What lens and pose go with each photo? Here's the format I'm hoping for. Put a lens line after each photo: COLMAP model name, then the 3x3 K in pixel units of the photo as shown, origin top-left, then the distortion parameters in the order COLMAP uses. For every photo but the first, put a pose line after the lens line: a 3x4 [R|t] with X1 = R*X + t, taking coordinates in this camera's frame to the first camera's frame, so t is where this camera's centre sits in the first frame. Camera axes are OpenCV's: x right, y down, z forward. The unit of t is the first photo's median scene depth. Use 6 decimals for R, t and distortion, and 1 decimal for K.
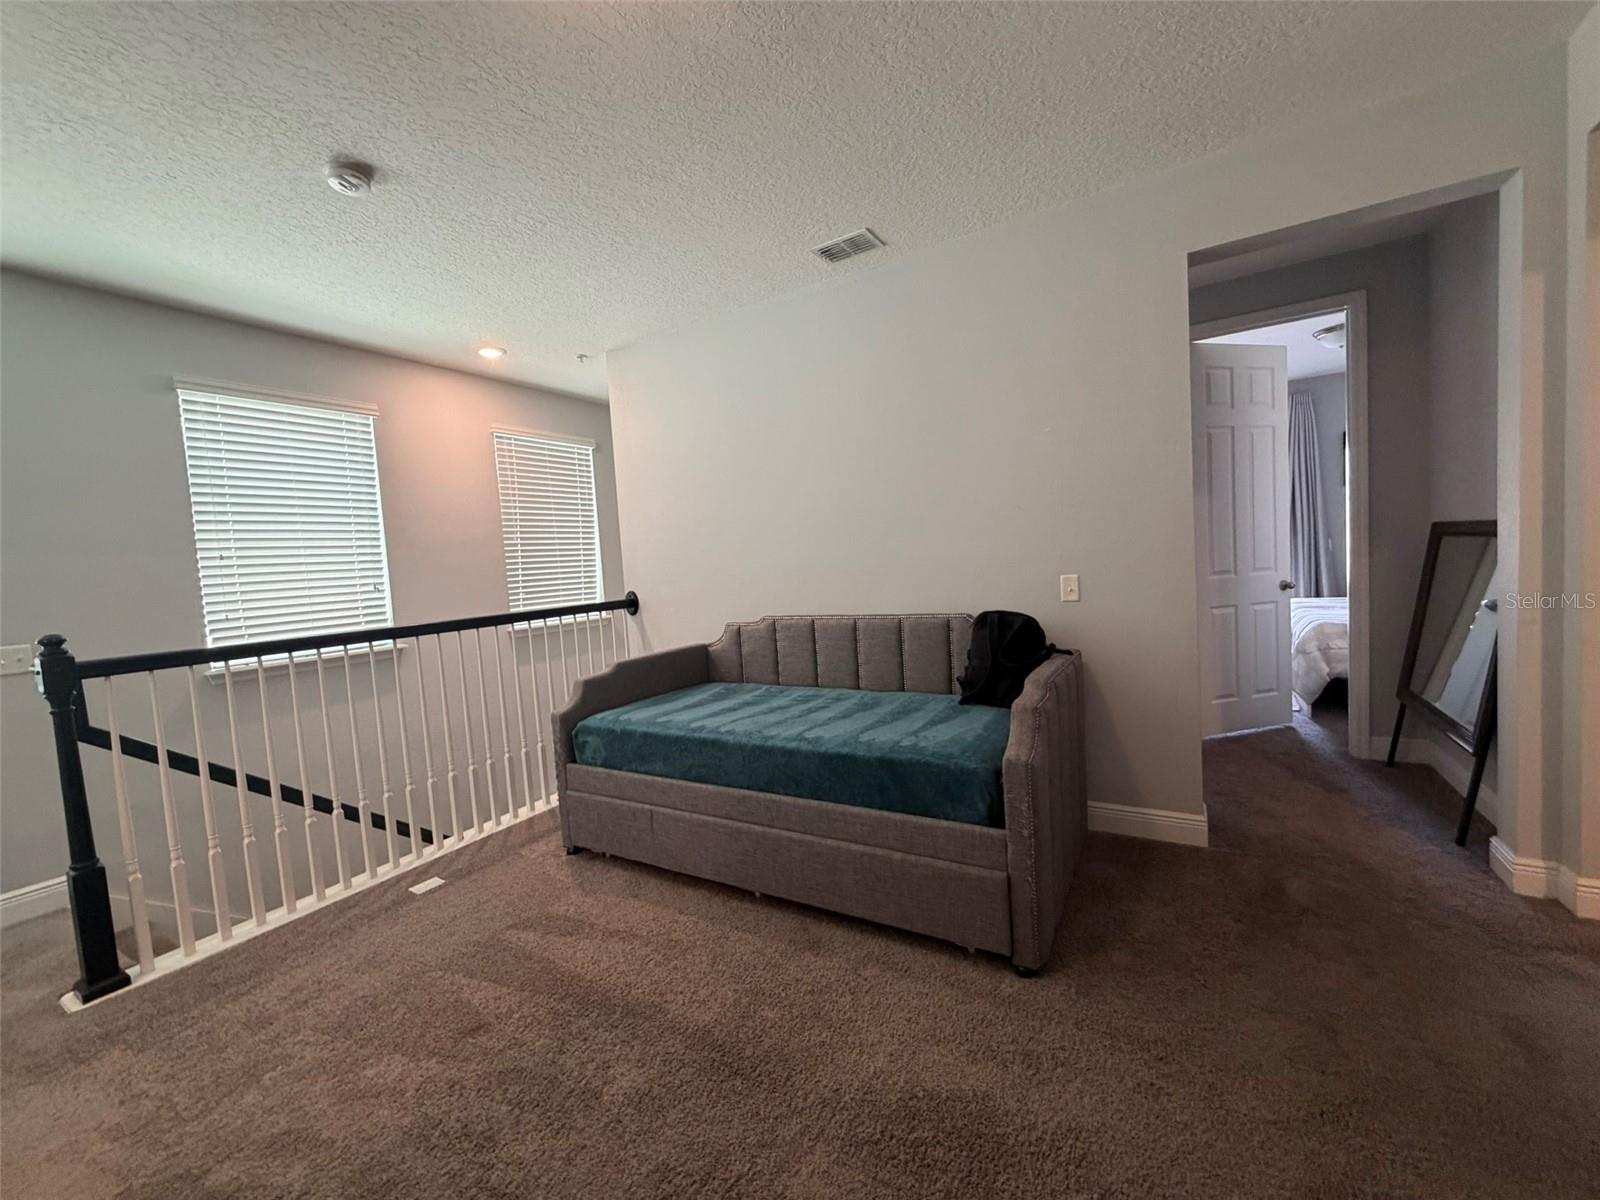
lens RADIAL K [[637.3, 0, 805.8], [0, 637.3, 597.1], [0, 0, 1]] dist [0.000138, -0.000244]
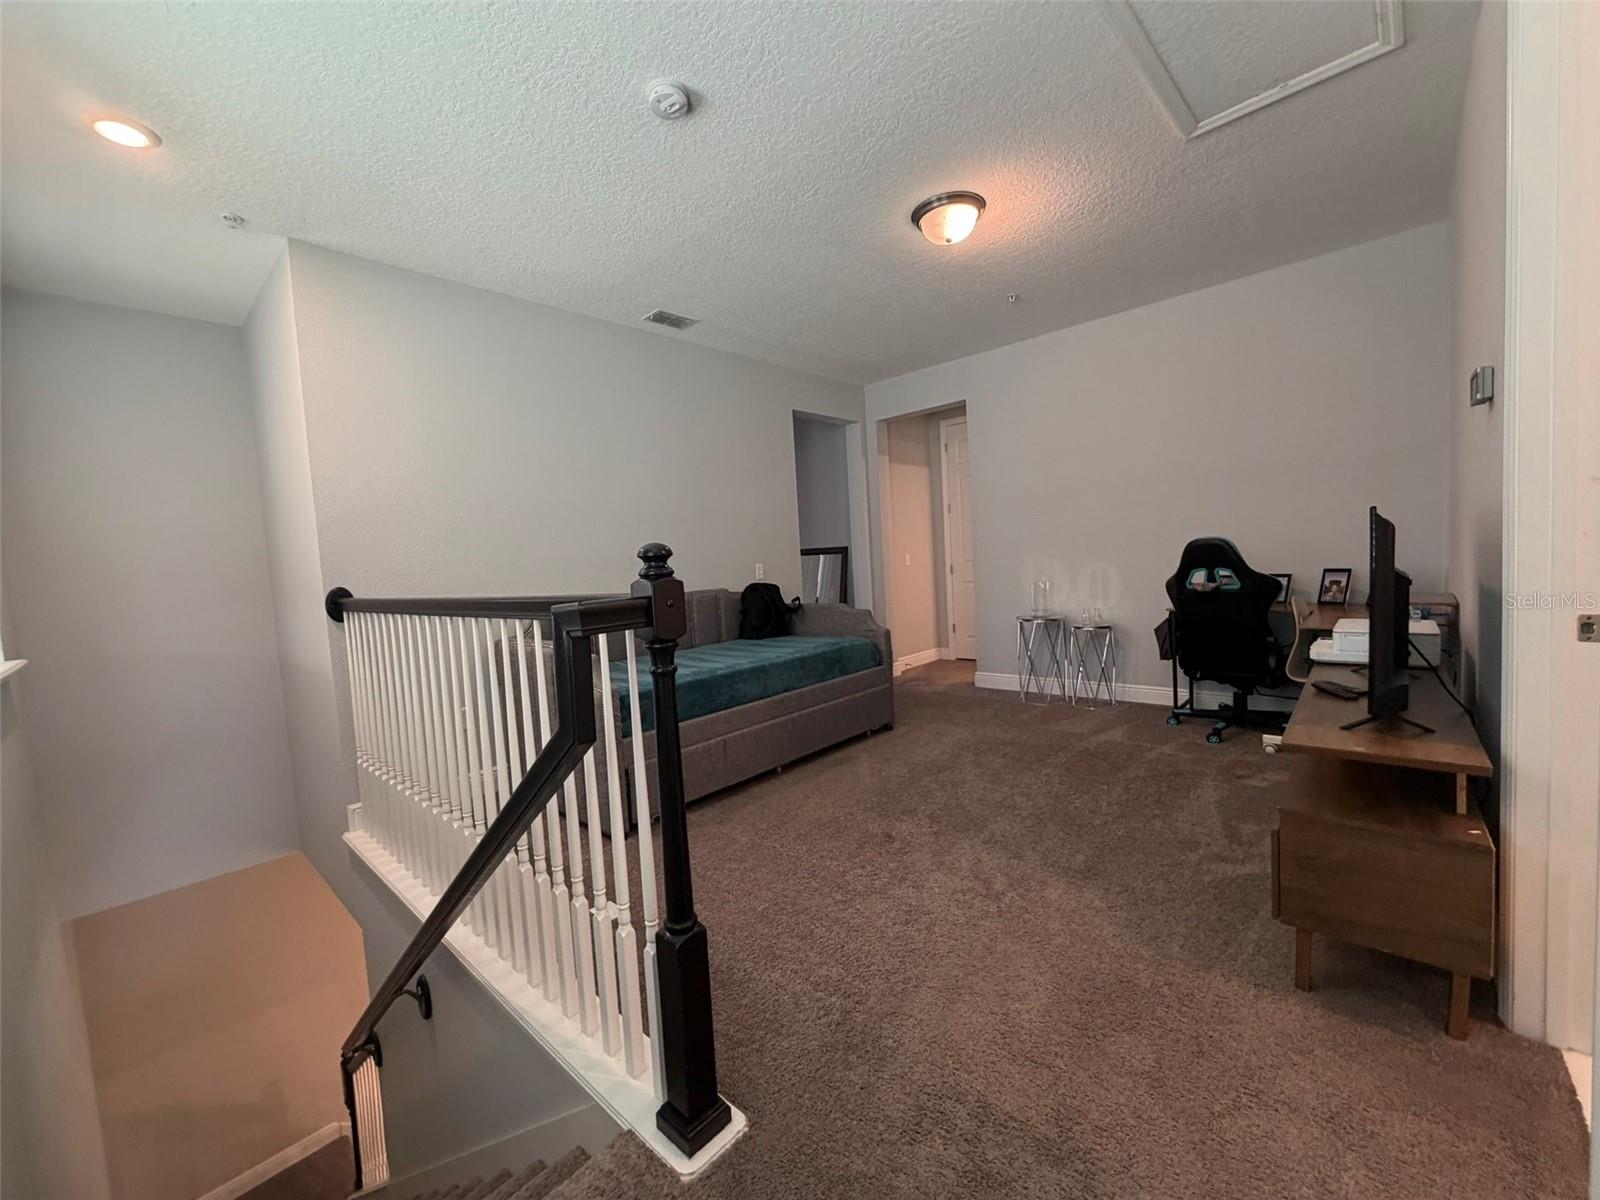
lens RADIAL K [[637.3, 0, 801.6], [0, 637.3, 602.9], [0, 0, 1]] dist [0.000138, -0.000244]
pose [[0.203760, -0.008941, 0.978980, -1.124616], [0.102497, 0.994658, -0.012249, 0.088217], [-0.973641, 0.102839, 0.203588, 0.476736]]
